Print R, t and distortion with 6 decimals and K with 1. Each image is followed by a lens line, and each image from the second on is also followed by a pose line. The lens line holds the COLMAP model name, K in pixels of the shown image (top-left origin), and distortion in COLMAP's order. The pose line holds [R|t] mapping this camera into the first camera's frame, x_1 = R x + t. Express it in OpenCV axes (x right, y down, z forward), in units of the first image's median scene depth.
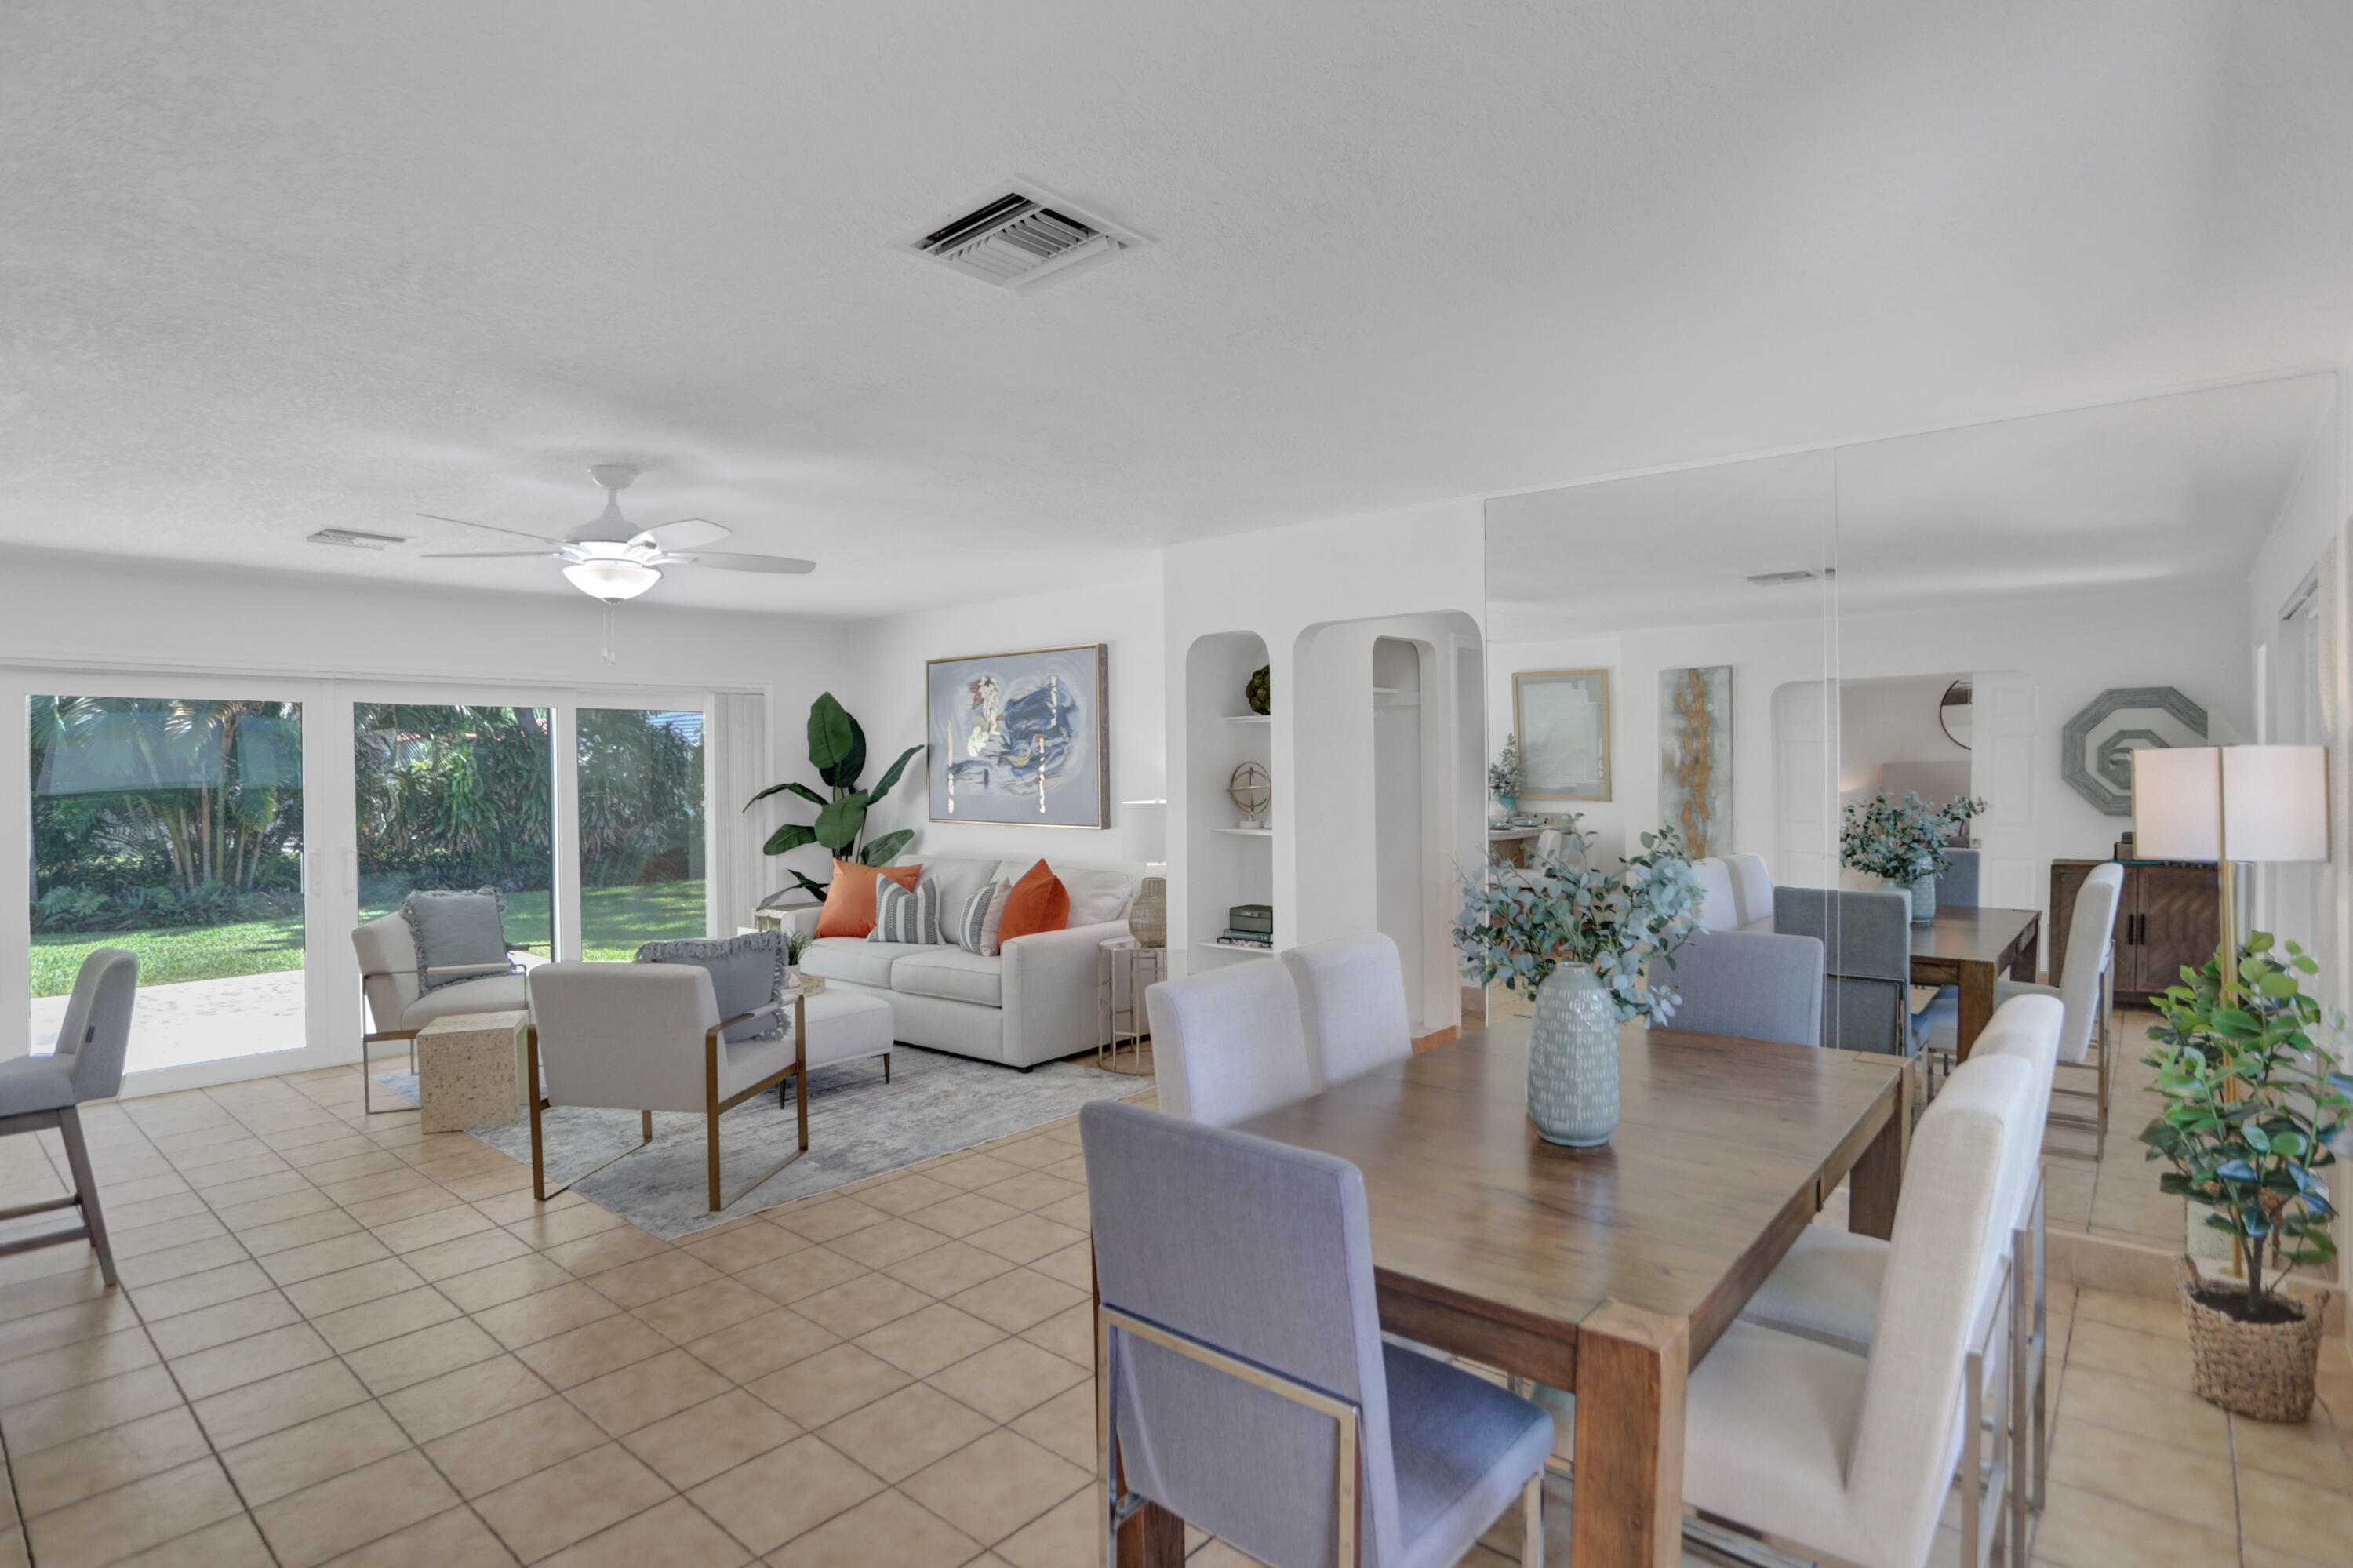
lens RADIAL K [[1200.6, 0, 1180.4], [0, 1200.6, 770.1], [0, 0, 1]] dist [-0.061364, 0.031167]
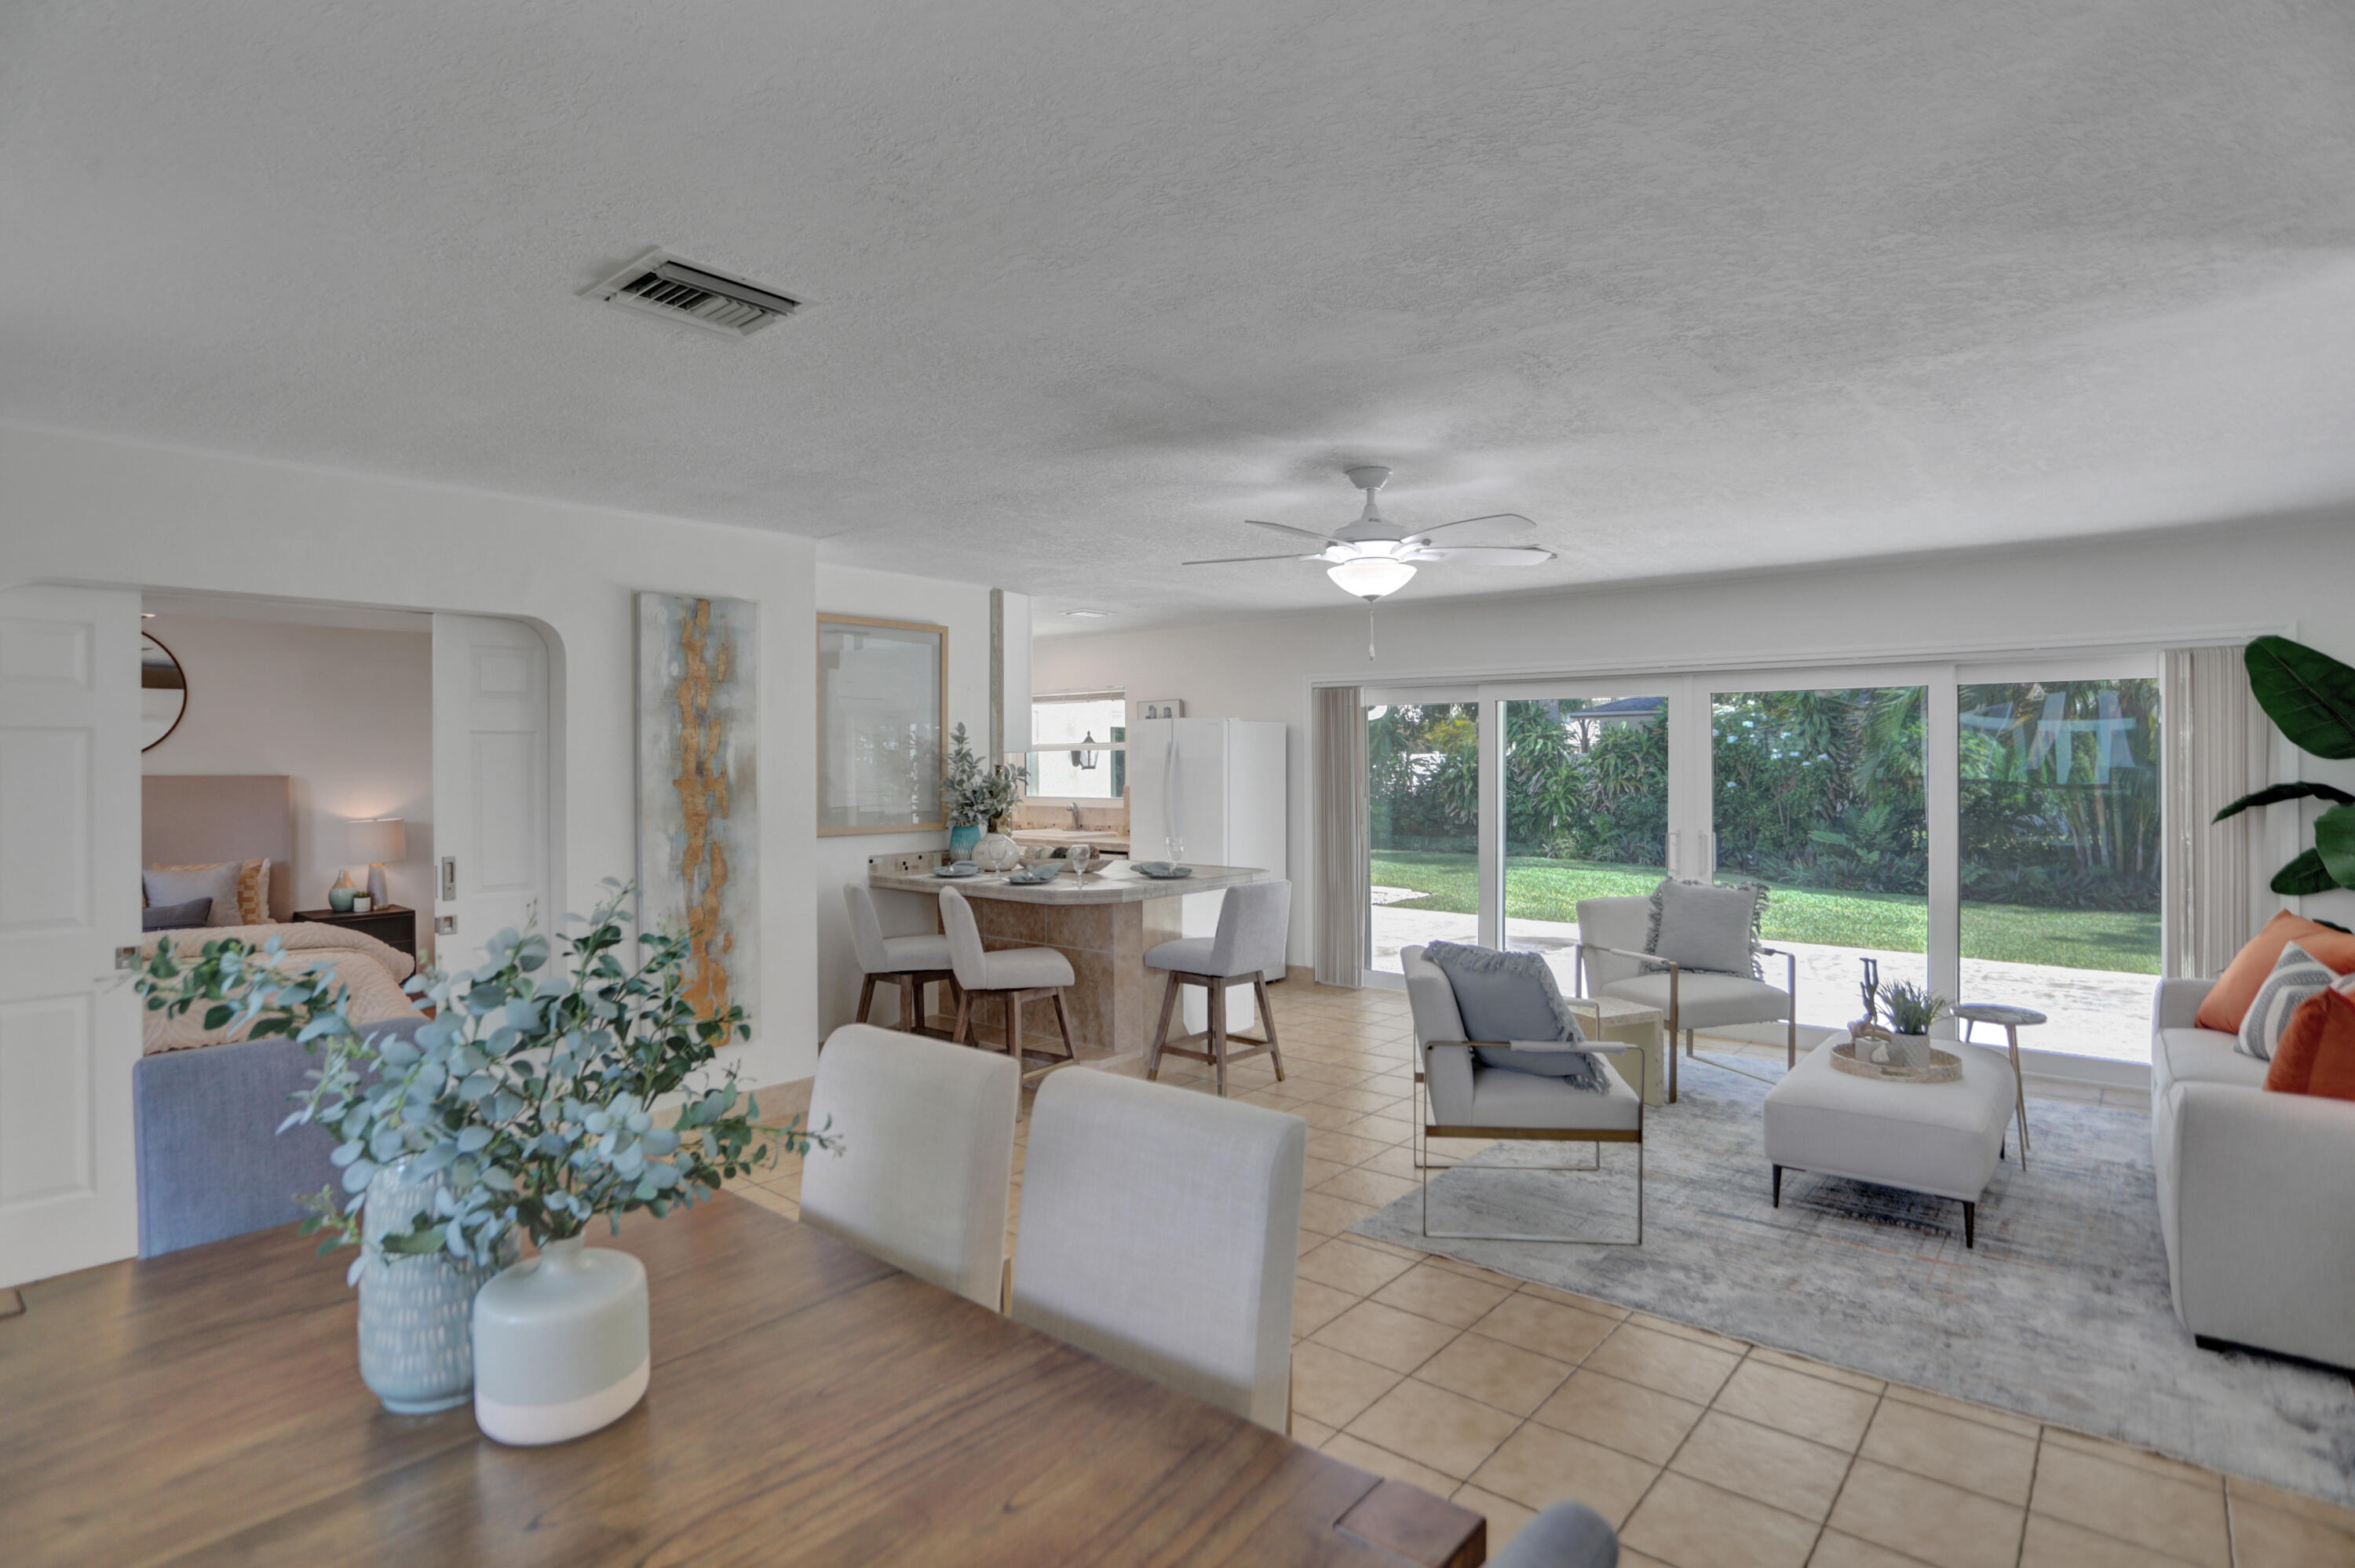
lens RADIAL K [[1202.9, 0, 1178.4], [0, 1202.9, 759.5], [0, 0, 1]] dist [-0.061325, 0.031536]
pose [[0.006059, 0.010469, -0.999927, 0.458378], [0.000096, 0.999945, 0.010470, -0.011579], [0.999982, -0.000160, 0.006058, 0.671249]]
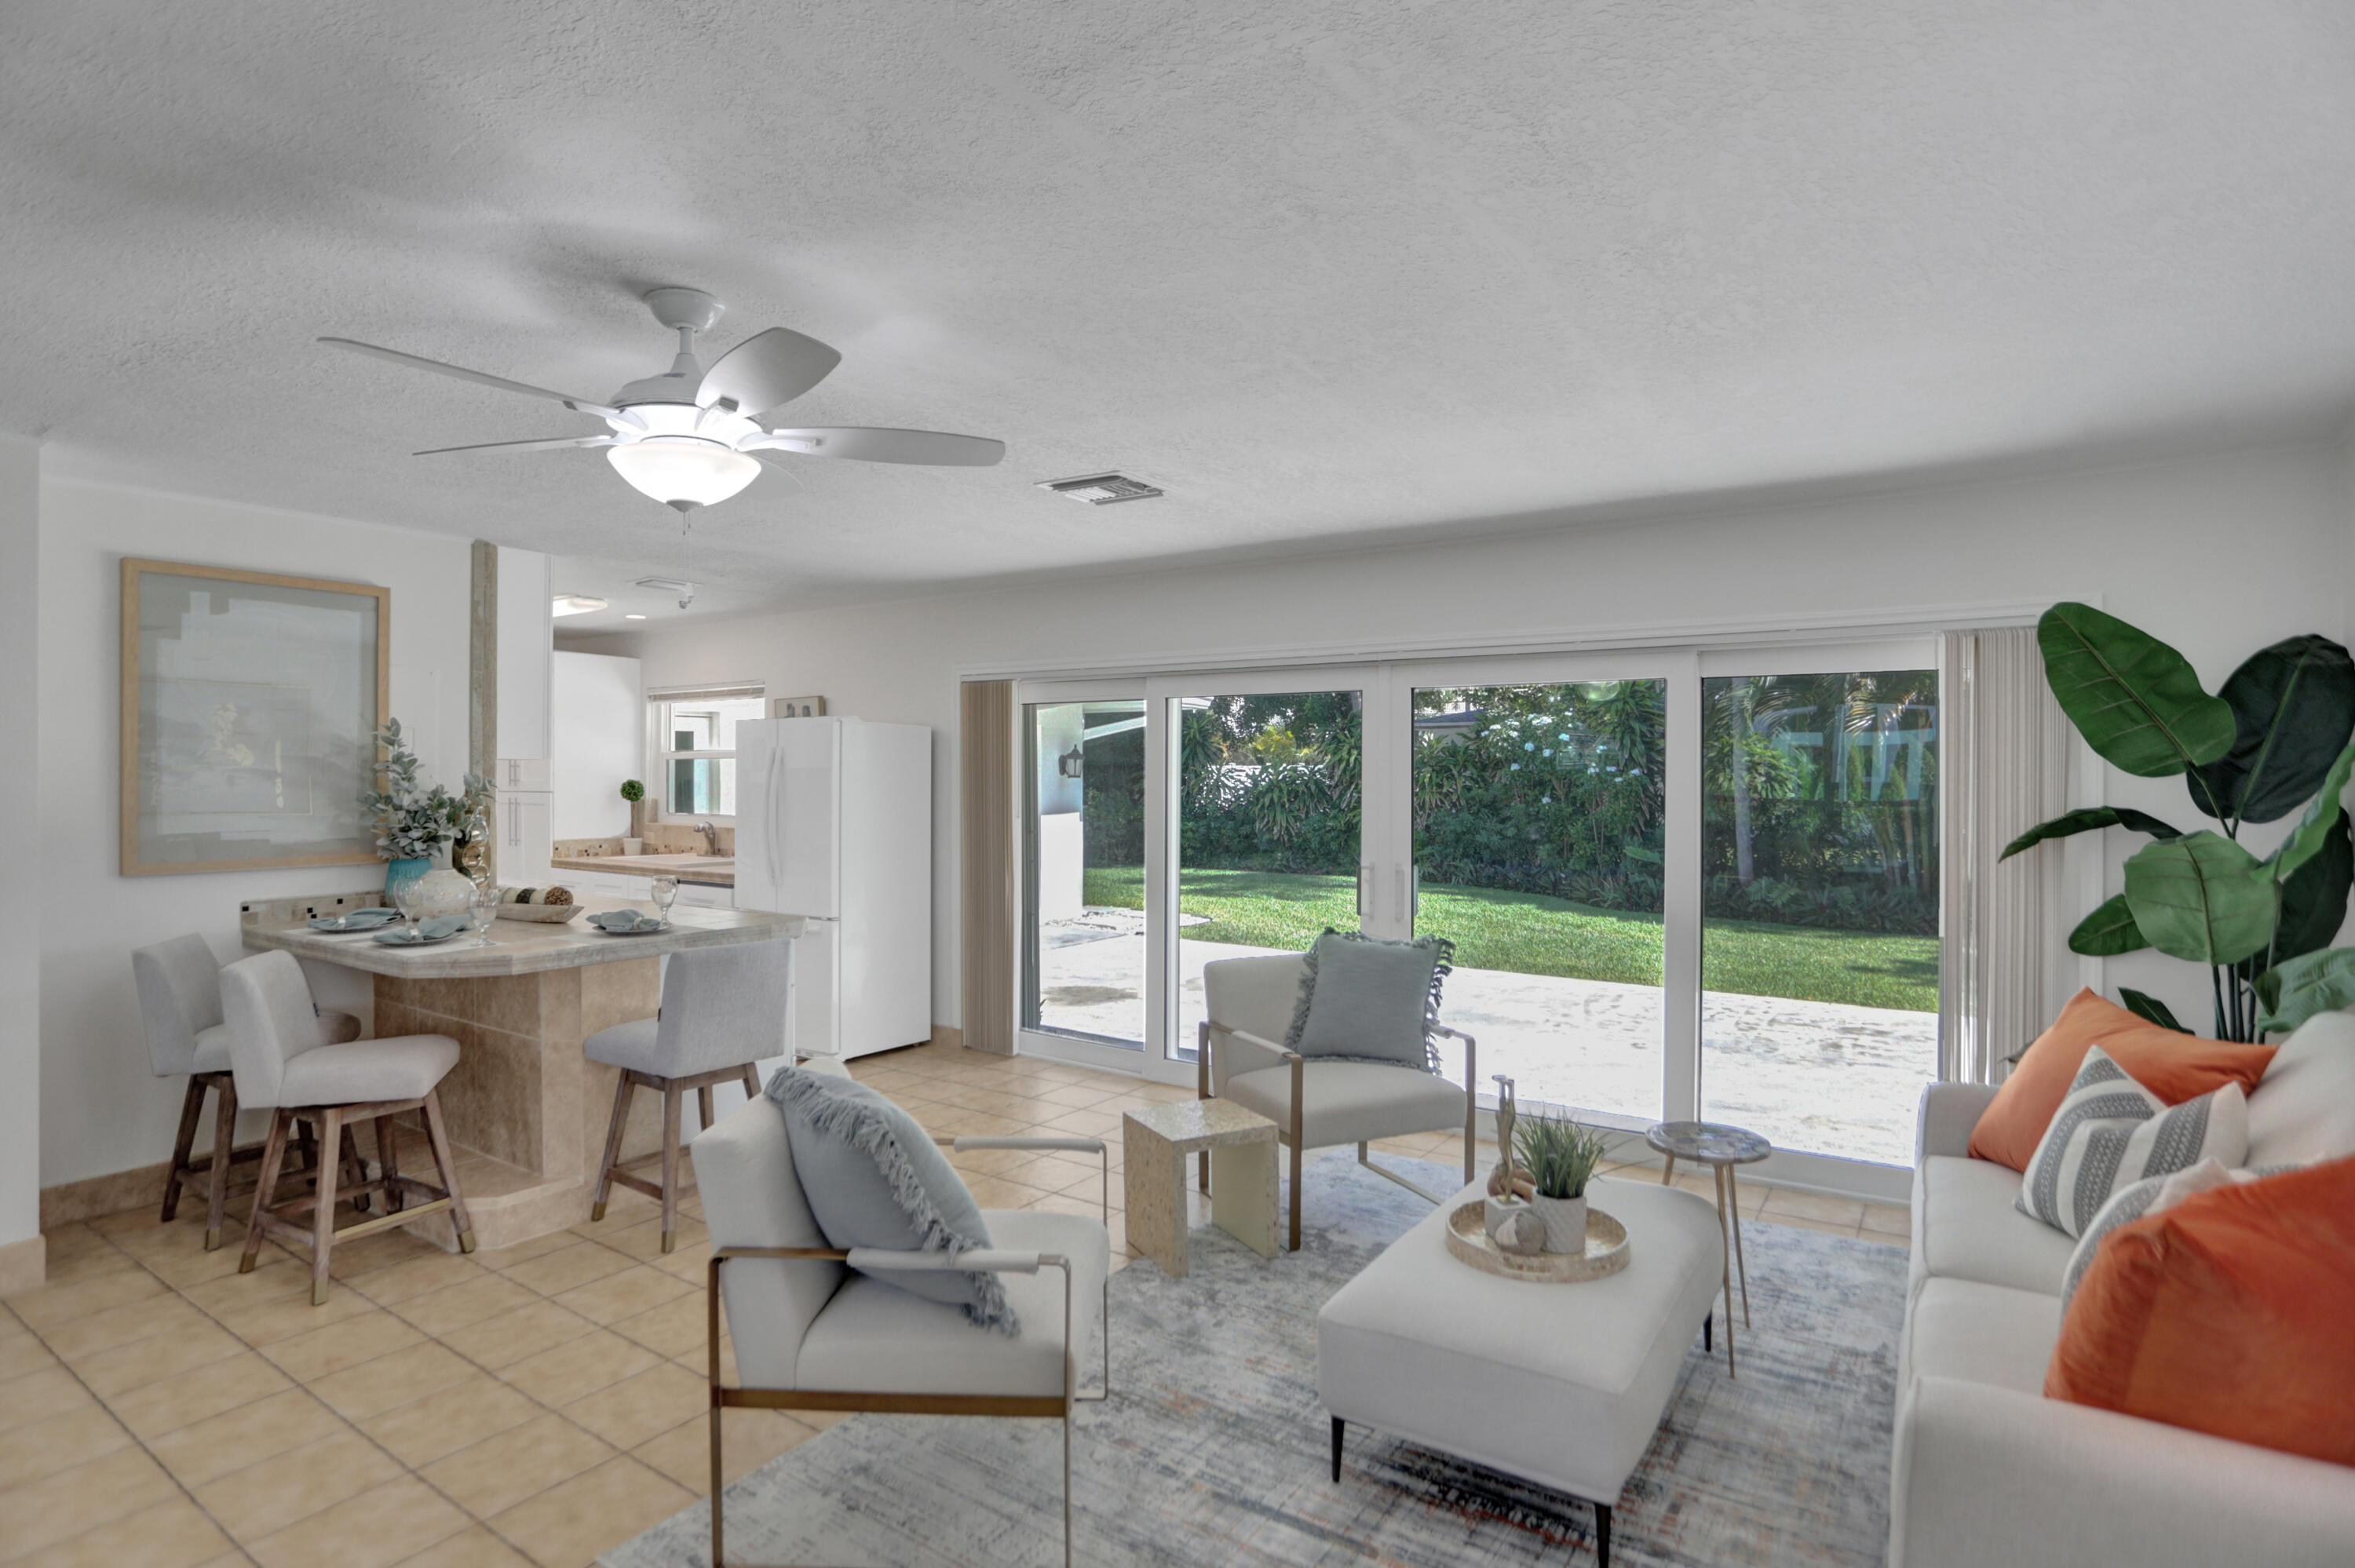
lens RADIAL K [[1205.6, 0, 1170.0], [0, 1205.6, 775.3], [0, 0, 1]] dist [-0.068647, 0.035087]
pose [[0.103247, 0.014672, -0.994548, 0.143944], [-0.005790, 0.999883, 0.014150, -0.009010], [0.994639, 0.004297, 0.103320, 0.968349]]
